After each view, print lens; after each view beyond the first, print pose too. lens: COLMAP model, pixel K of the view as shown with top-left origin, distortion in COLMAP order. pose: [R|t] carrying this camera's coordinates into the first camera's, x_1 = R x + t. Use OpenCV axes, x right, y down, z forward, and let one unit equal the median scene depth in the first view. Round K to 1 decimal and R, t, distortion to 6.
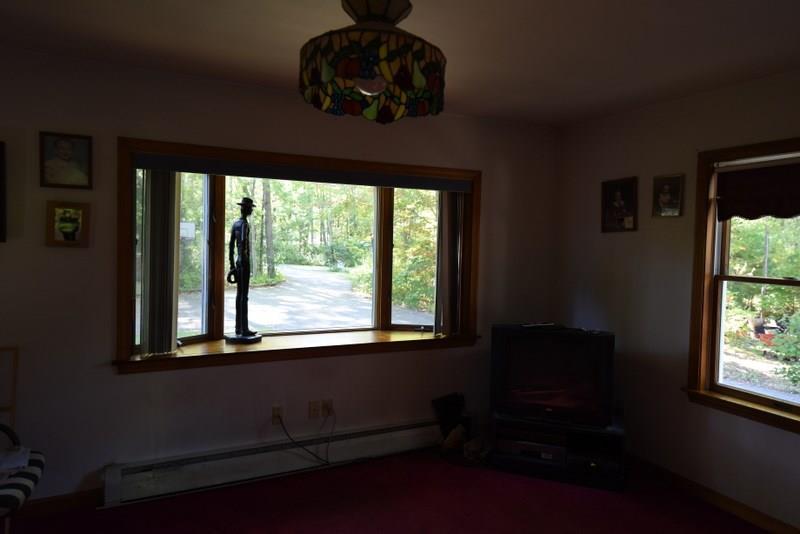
lens RADIAL K [[529.1, 0, 400.0], [0, 529.1, 267.0], [0, 0, 1]] dist [0.000670, -0.000043]
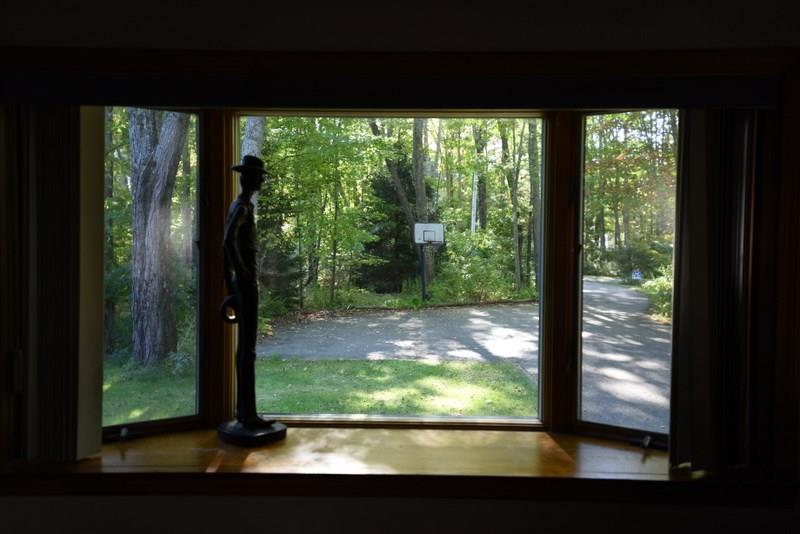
lens RADIAL K [[647.4, 0, 400.0], [0, 647.4, 267.0], [0, 0, 1]] dist [0.055991, -0.000520]
pose [[0.889505, 0.003505, -0.456912, 0.100554], [-0.010168, 0.999875, -0.012127, -0.015293], [0.456812, 0.015433, 0.889429, 0.428167]]
